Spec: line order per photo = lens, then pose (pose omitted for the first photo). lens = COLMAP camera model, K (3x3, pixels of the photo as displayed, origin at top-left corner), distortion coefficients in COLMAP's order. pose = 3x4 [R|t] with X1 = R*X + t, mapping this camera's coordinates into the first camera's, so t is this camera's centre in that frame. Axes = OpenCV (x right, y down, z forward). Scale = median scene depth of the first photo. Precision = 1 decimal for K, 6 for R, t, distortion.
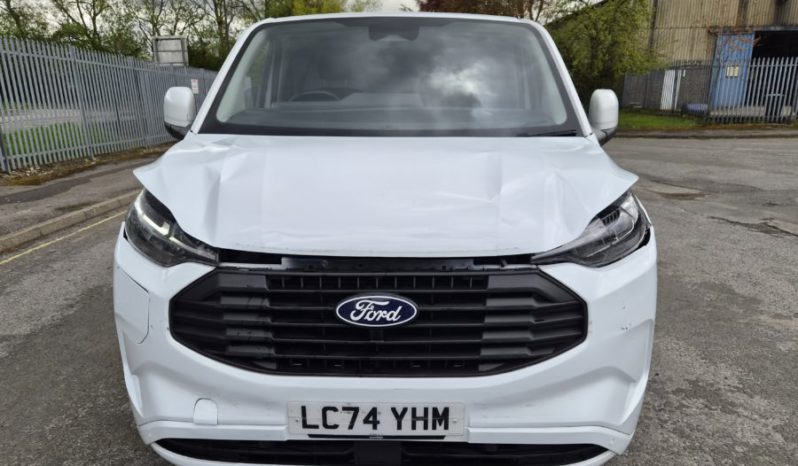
lens RADIAL K [[522.6, 0, 399.0], [0, 522.6, 233.0], [0, 0, 1]] dist [0.083008, -0.067274]
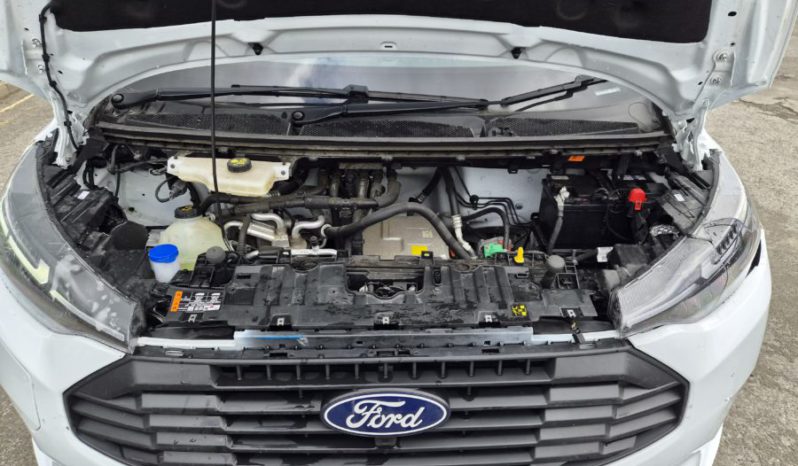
lens RADIAL K [[543.9, 0, 416.4], [0, 543.9, 233.2], [0, 0, 1]] dist [0.029121, -0.002528]
pose [[0.997842, -0.006687, 0.065312, -0.047678], [-0.010277, 0.966629, 0.255976, -0.245475], [-0.064844, -0.256094, 0.964474, 0.391346]]
